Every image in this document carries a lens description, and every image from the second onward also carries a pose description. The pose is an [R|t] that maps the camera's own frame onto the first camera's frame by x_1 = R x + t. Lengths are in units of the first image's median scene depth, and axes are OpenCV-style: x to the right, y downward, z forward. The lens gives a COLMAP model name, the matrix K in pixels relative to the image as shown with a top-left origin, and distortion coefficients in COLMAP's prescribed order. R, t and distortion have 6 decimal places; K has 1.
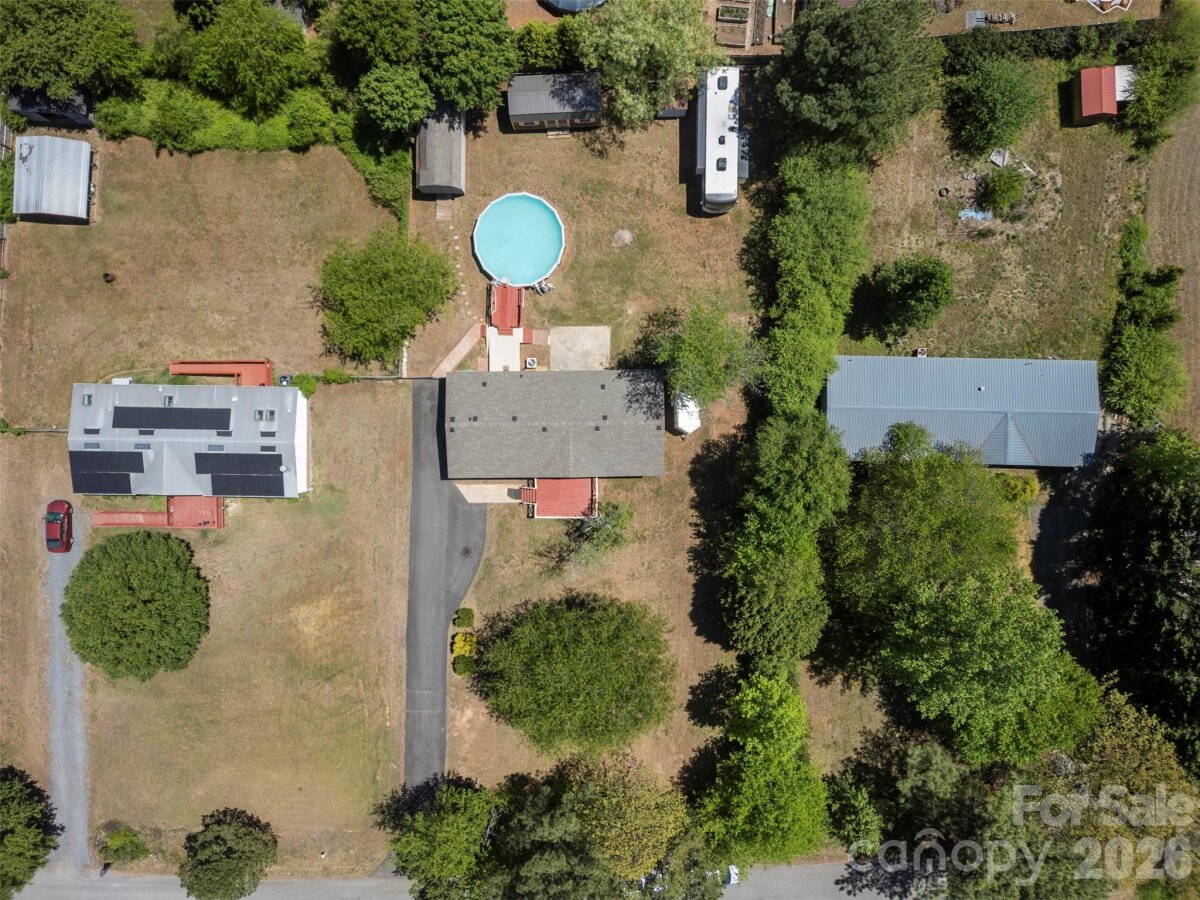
lens RADIAL K [[828.9, 0, 603.4], [0, 828.9, 451.9], [0, 0, 1]] dist [0.021853, -0.012839]
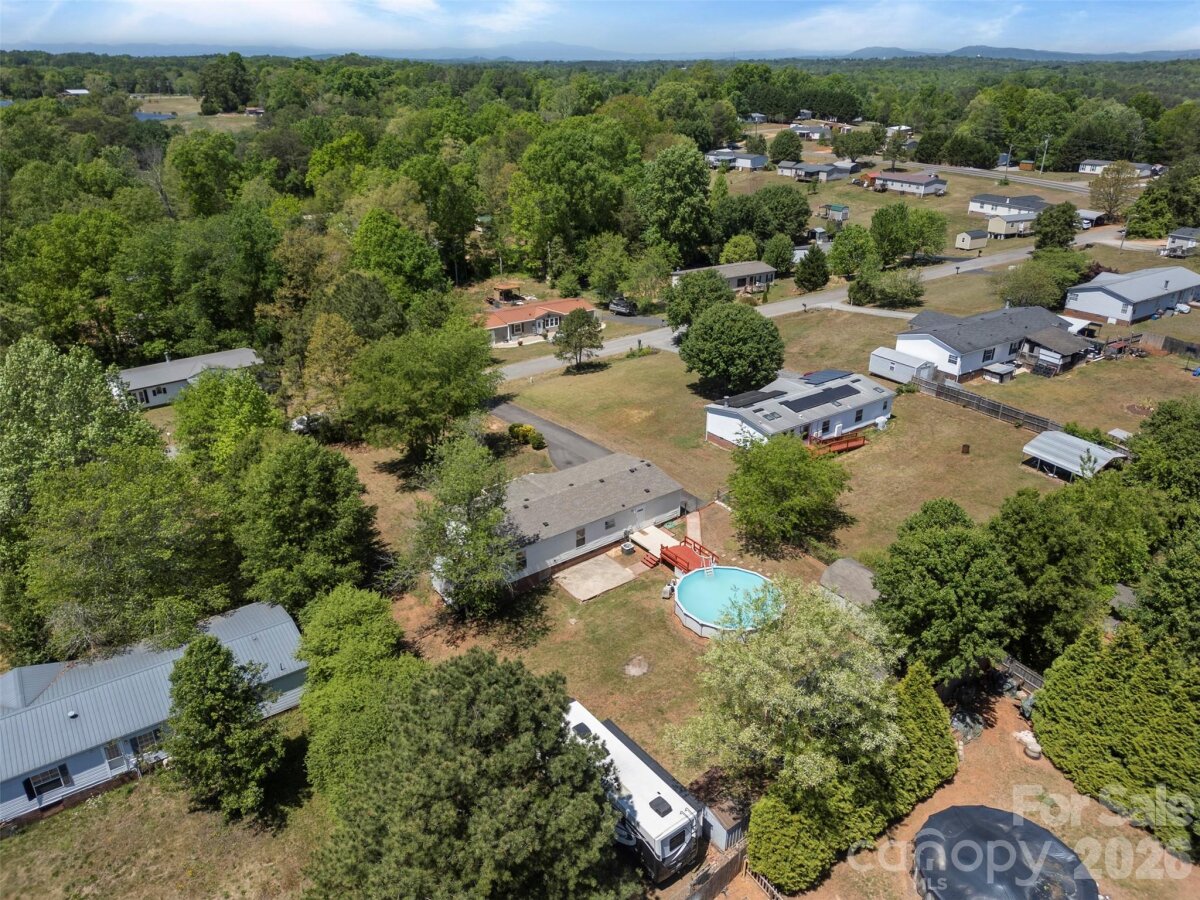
lens RADIAL K [[828.9, 0, 601.2], [0, 828.9, 450.2], [0, 0, 1]] dist [0.021853, -0.012839]
pose [[-0.797793, 0.281986, -0.532926, 0.415773], [-0.602854, -0.358960, 0.712541, -0.741089], [0.009627, 0.889737, 0.456372, 0.505028]]
